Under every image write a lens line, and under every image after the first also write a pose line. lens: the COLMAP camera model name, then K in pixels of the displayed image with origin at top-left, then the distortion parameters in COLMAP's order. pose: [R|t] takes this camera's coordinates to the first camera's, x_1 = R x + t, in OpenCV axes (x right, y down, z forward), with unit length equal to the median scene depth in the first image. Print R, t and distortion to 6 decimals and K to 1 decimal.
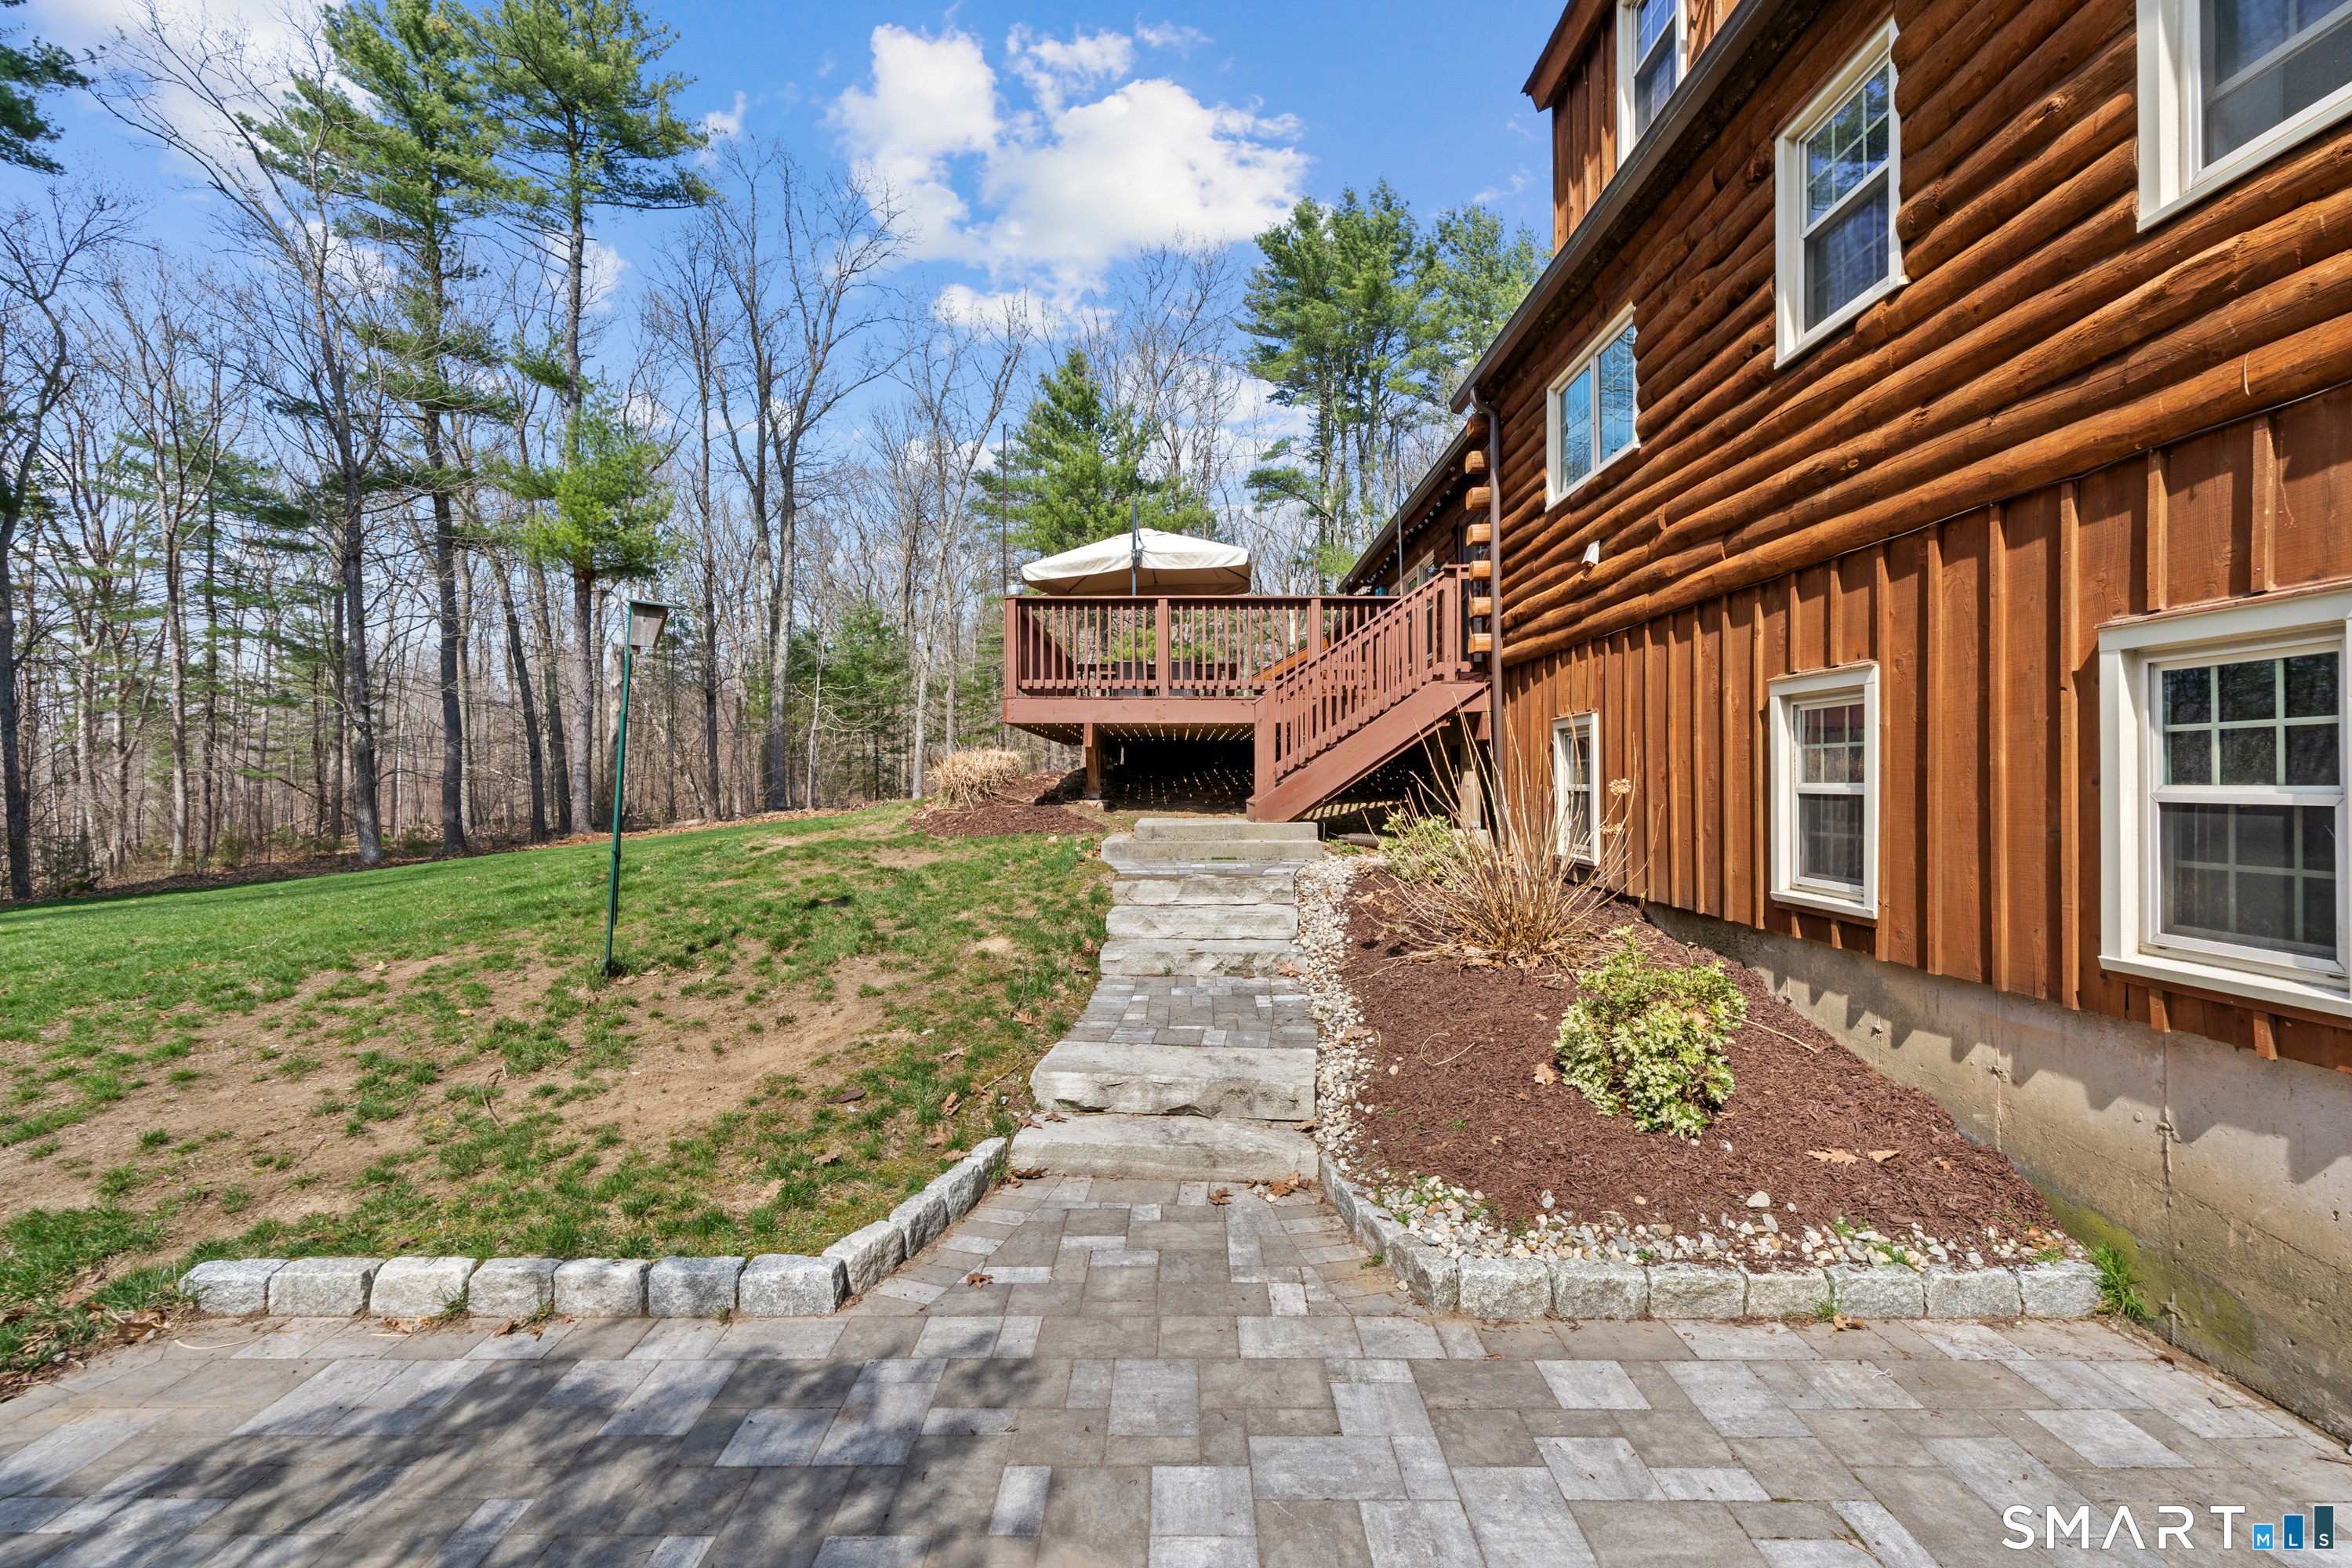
lens RADIAL K [[1083.0, 0, 1148.2], [0, 1083.0, 779.8], [0, 0, 1]] dist [-0.014944, 0.010128]
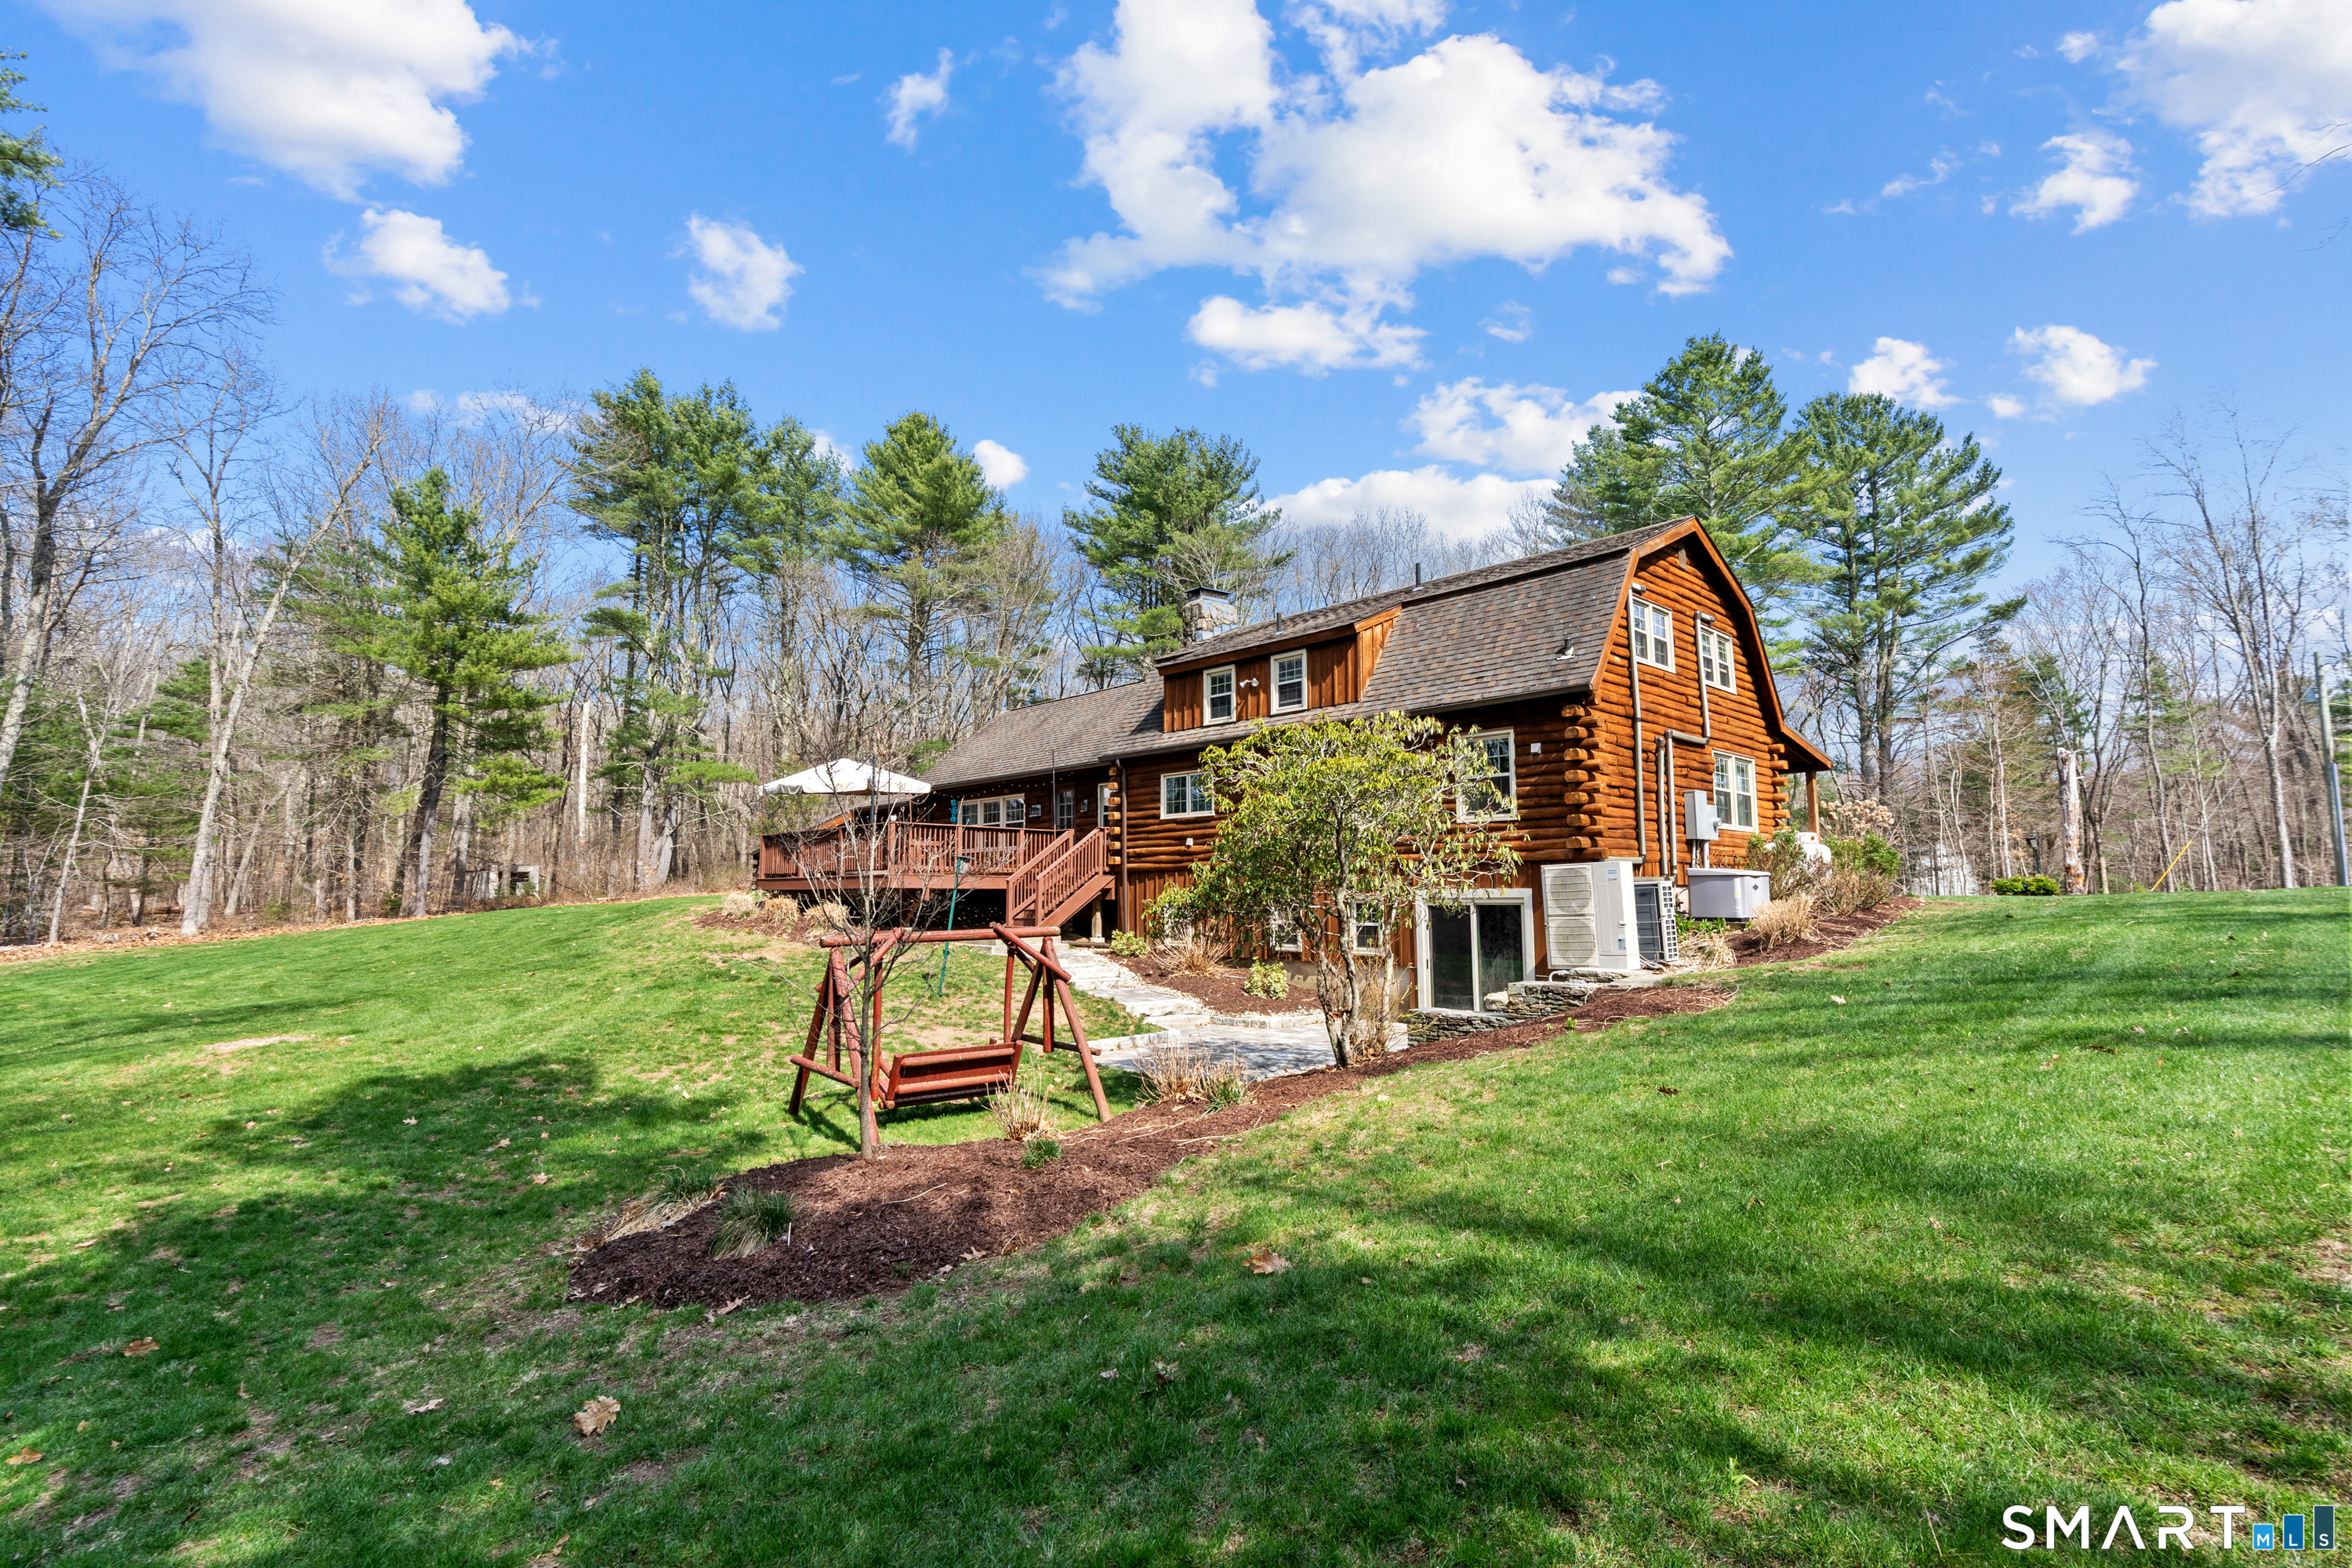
lens RADIAL K [[1114.0, 0, 1176.0], [0, 1114.0, 784.0], [0, 0, 1]] dist [-0.000344, -0.000010]
pose [[0.713193, 0.074716, 0.696974, -2.603863], [-0.004611, 0.994782, -0.101923, -0.078739], [-0.700952, 0.069477, 0.709816, -1.720972]]
